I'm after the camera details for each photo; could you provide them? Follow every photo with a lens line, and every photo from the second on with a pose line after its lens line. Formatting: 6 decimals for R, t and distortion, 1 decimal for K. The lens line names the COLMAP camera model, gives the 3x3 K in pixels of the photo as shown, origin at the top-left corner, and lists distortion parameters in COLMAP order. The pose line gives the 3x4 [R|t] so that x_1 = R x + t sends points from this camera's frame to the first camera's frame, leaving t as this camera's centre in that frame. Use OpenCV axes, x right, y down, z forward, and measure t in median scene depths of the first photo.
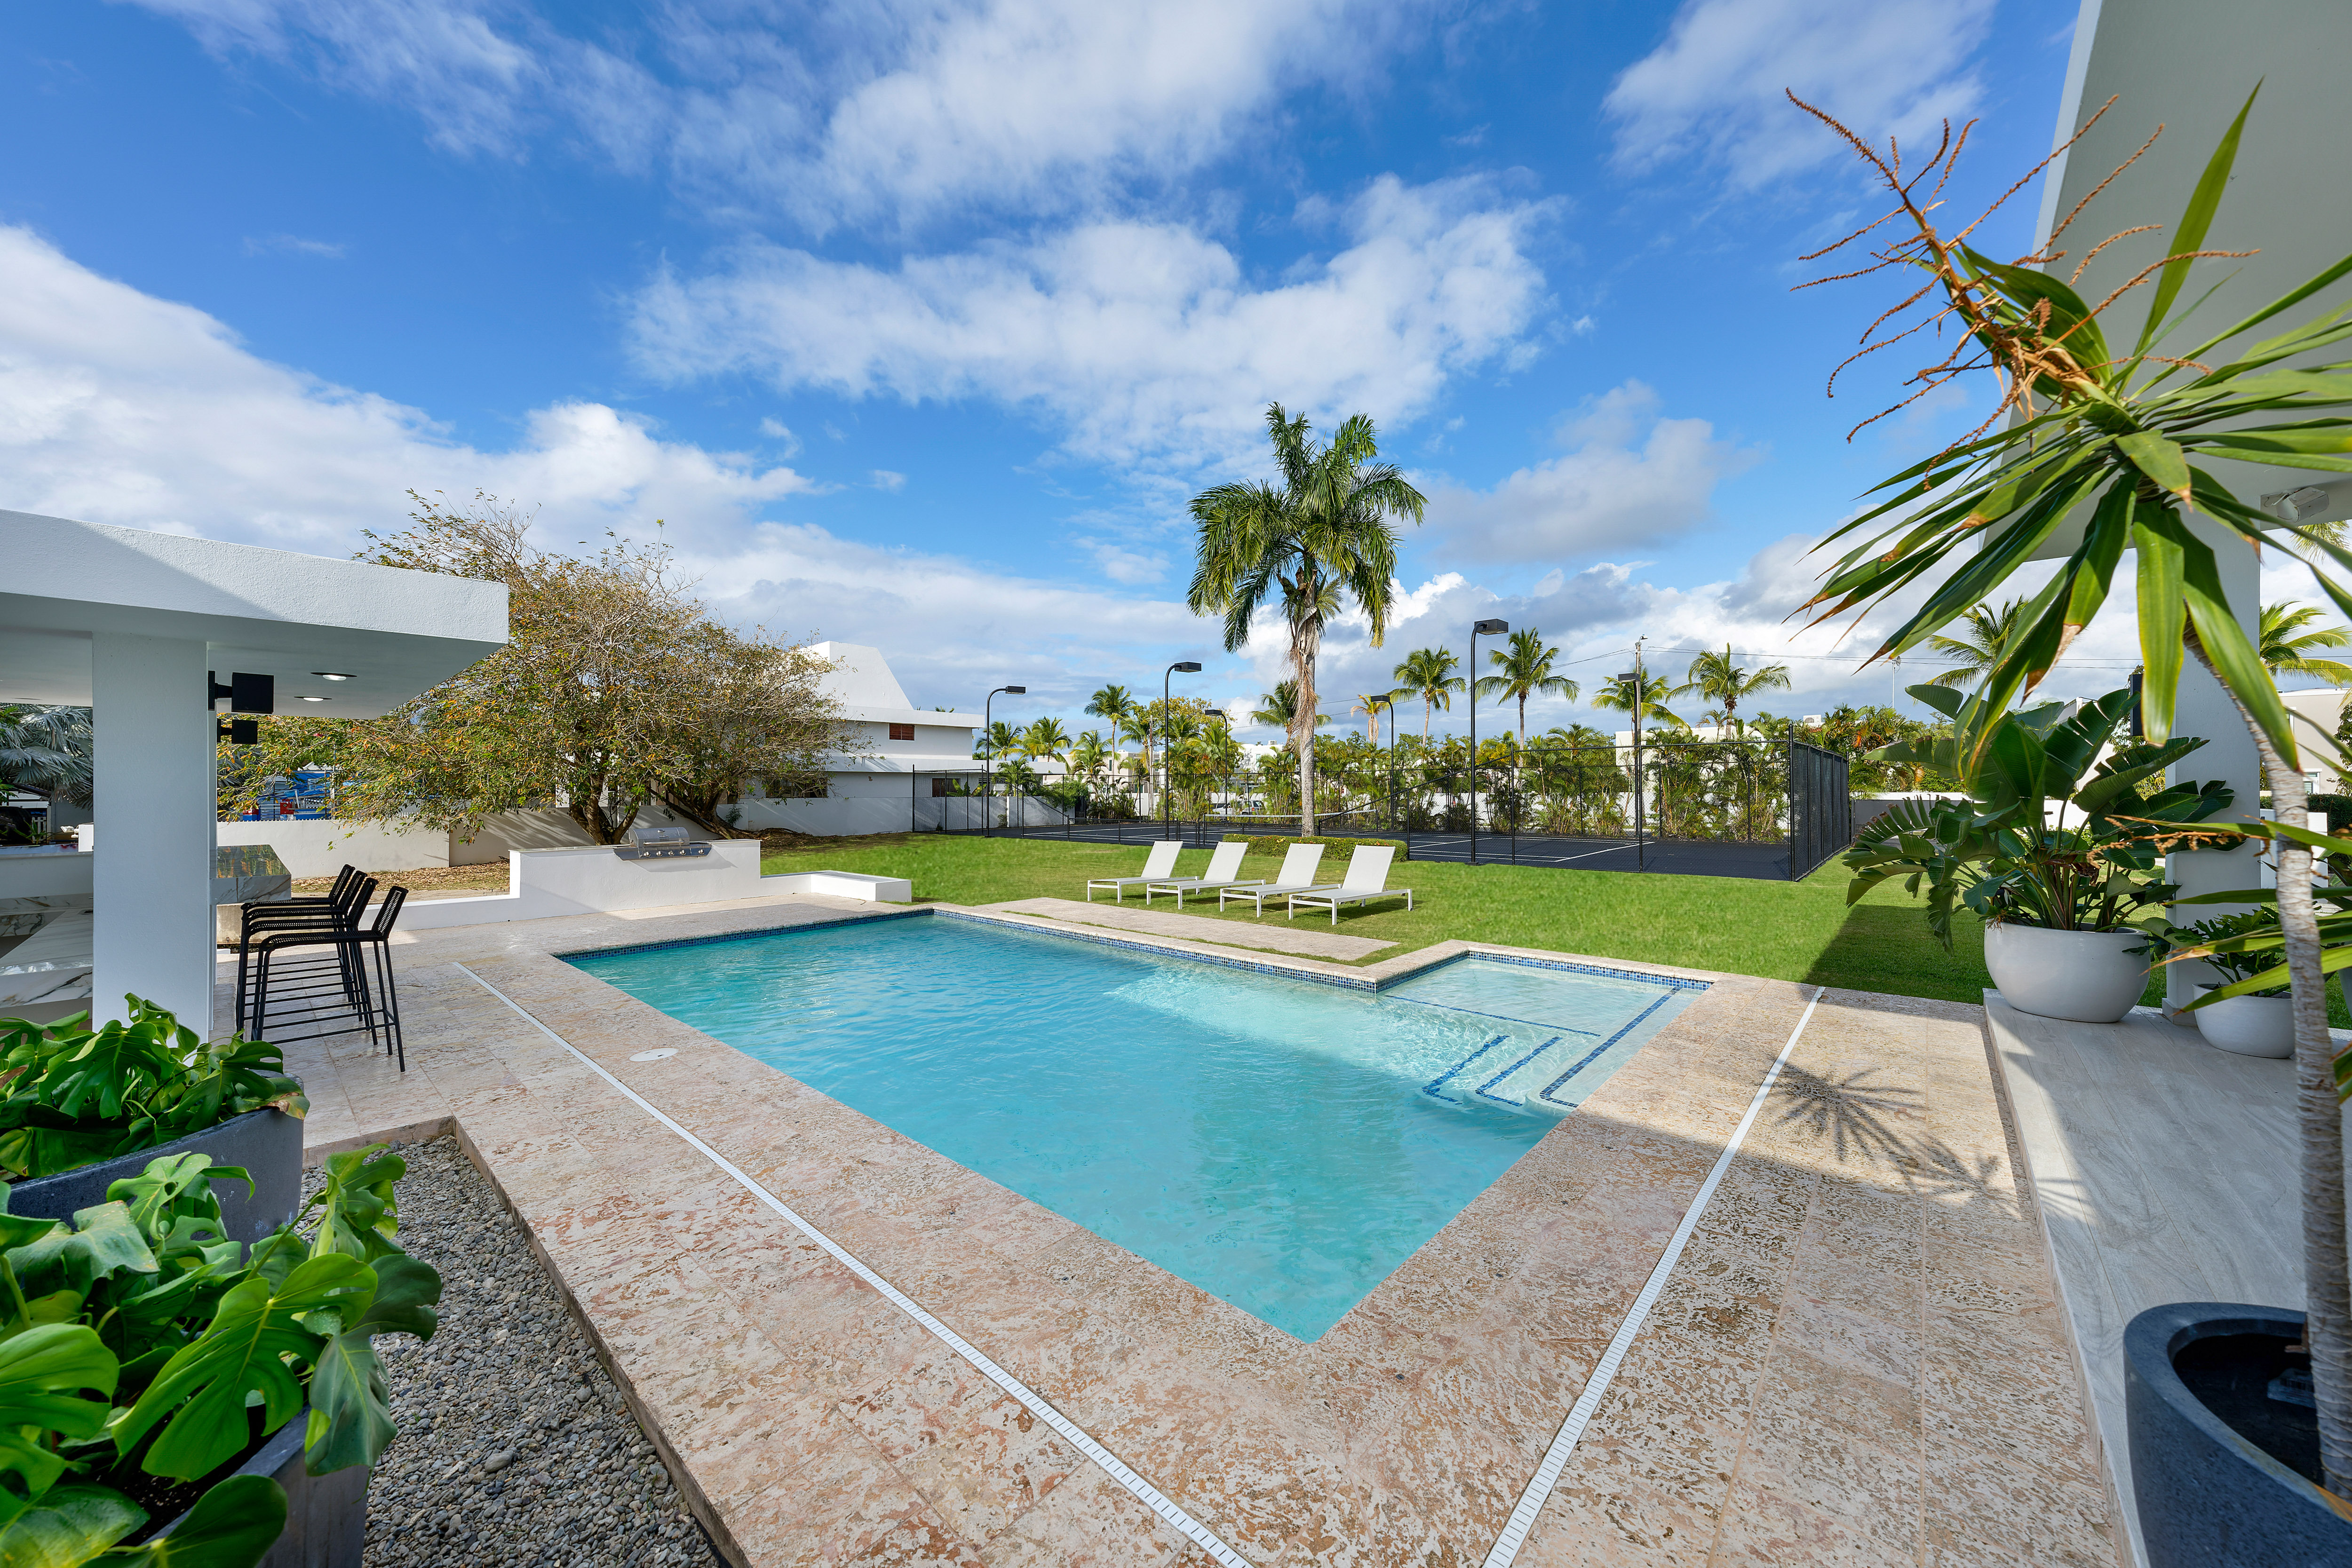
lens RADIAL K [[816.4, 0, 1176.0], [0, 816.4, 784.0], [0, 0, 1]] dist [0.014329, 0.000037]
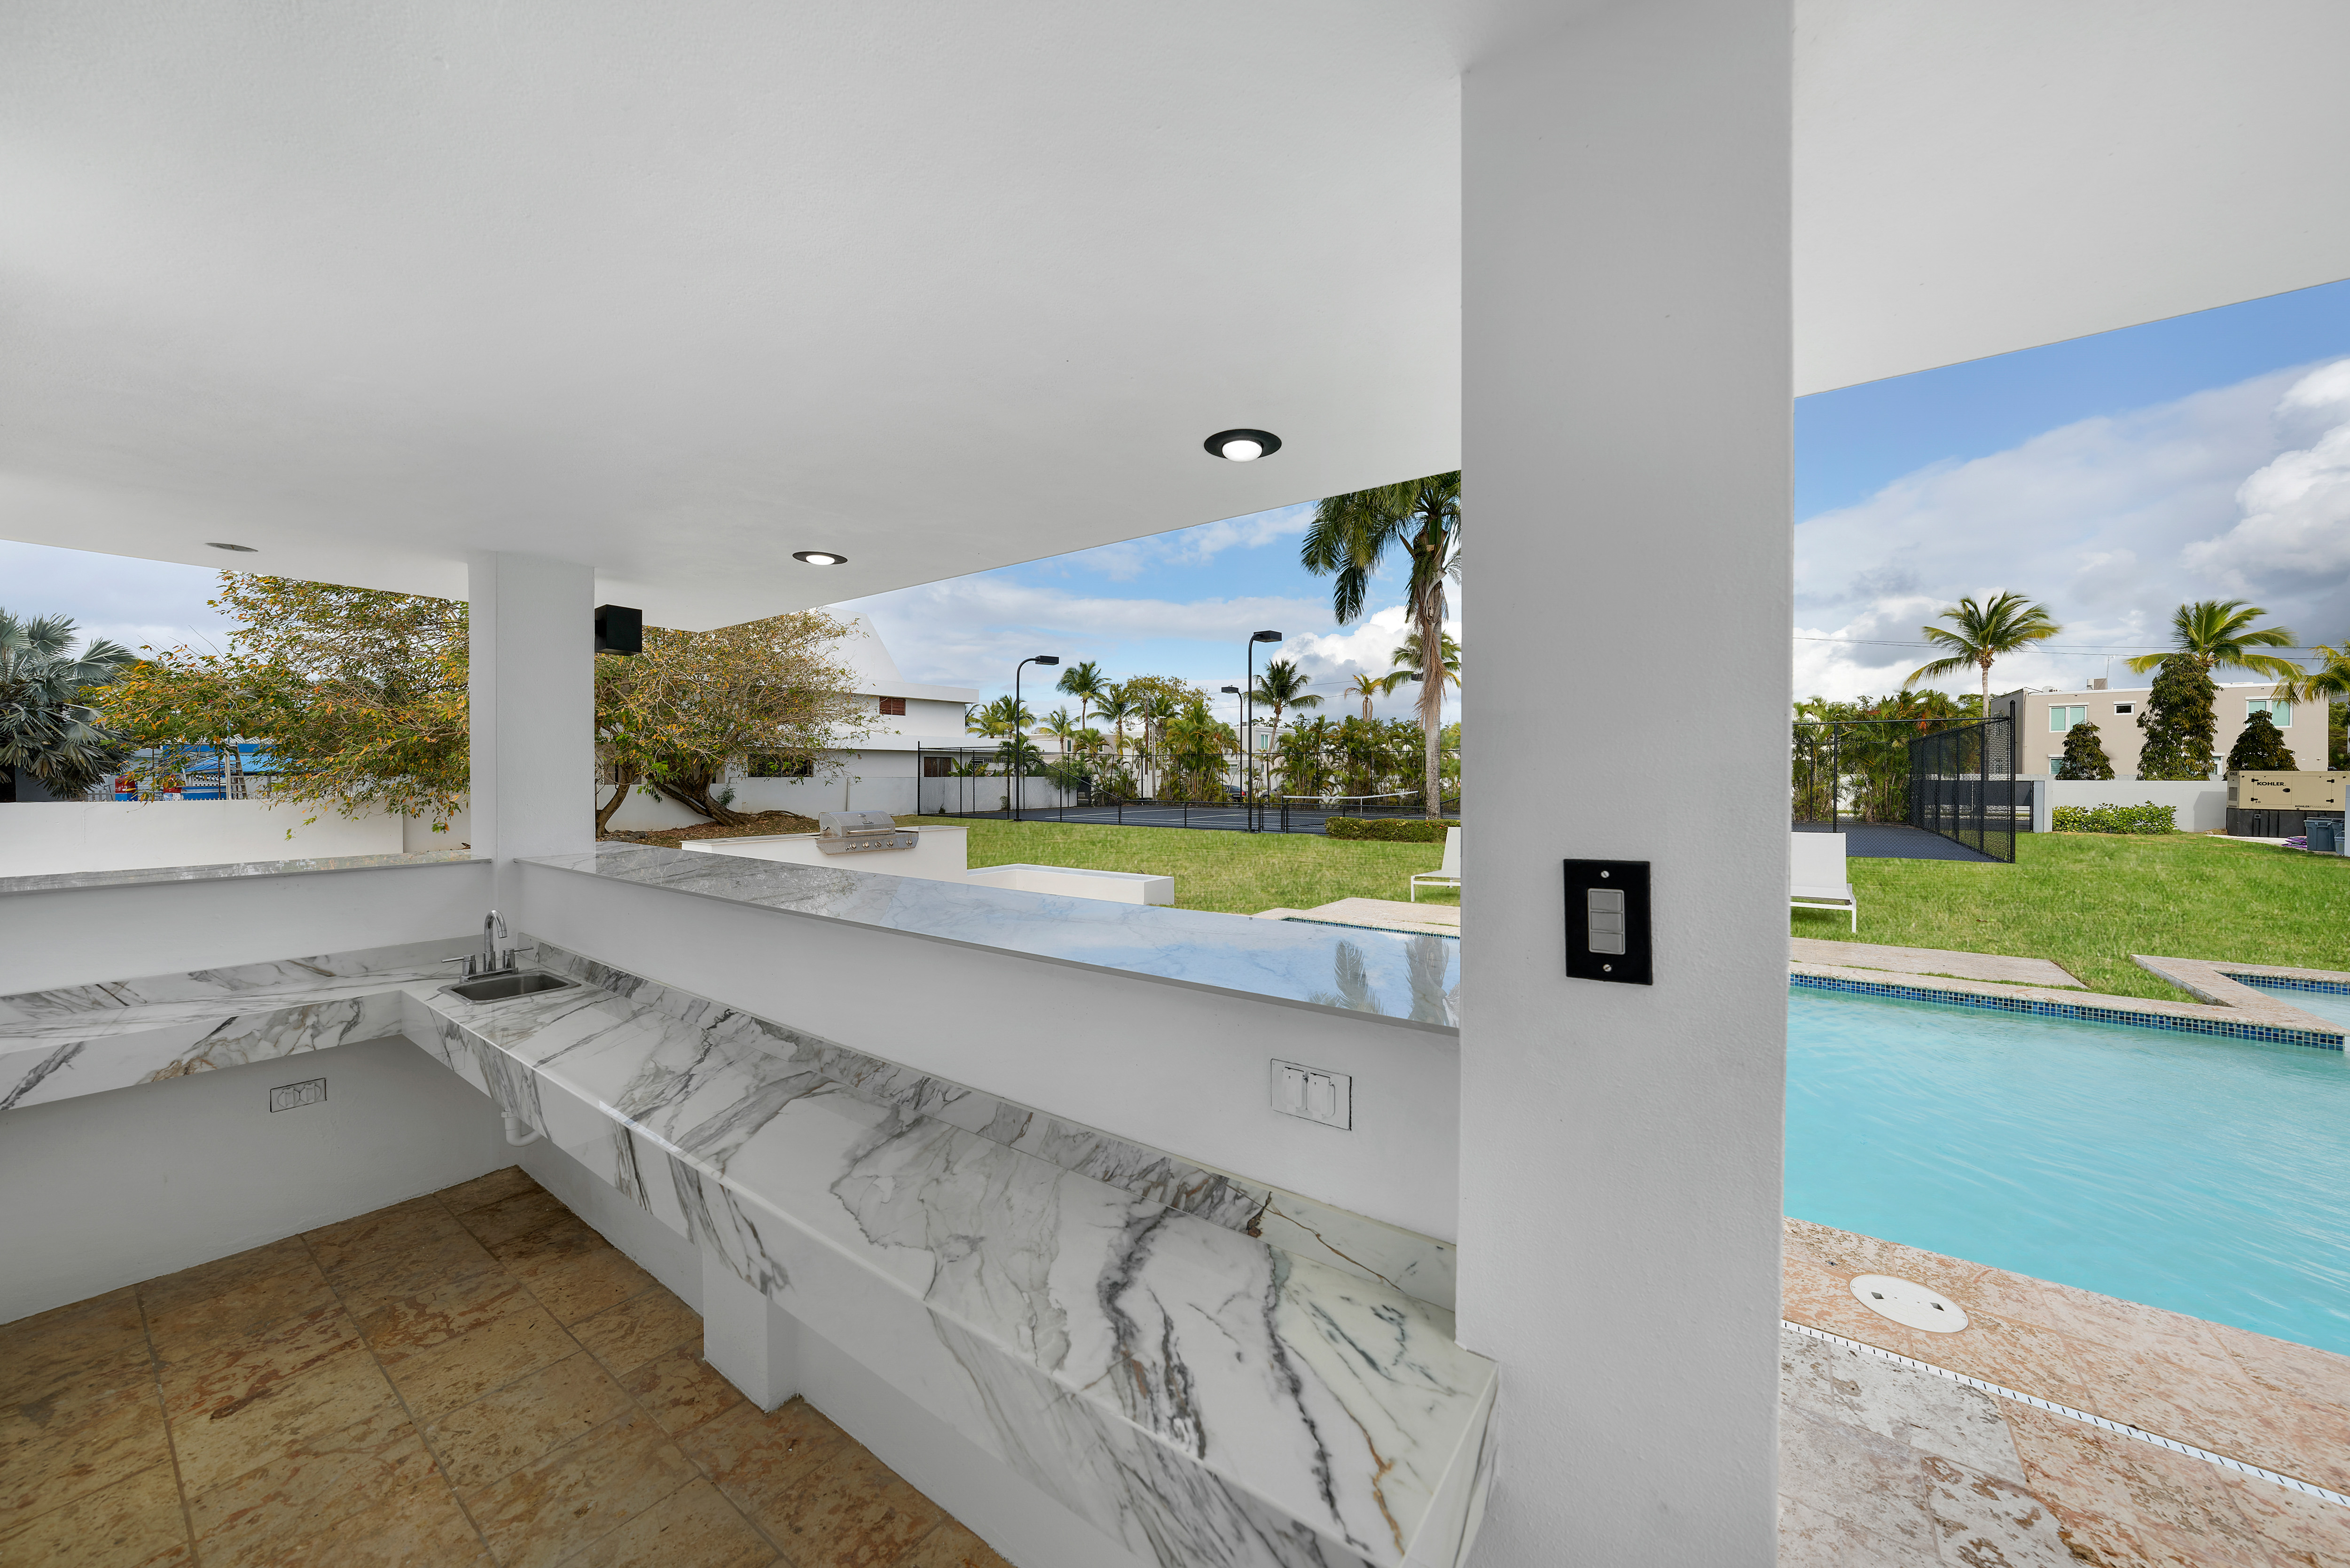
lens RADIAL K [[815.7, 0, 1175.0], [0, 815.7, 784.0], [0, 0, 1]] dist [0.014329, 0.000037]
pose [[0.994923, 0.004230, 0.100549, -0.112023], [-0.006476, 0.999737, 0.022018, 0.002140], [-0.100429, -0.022558, 0.994688, 0.057945]]
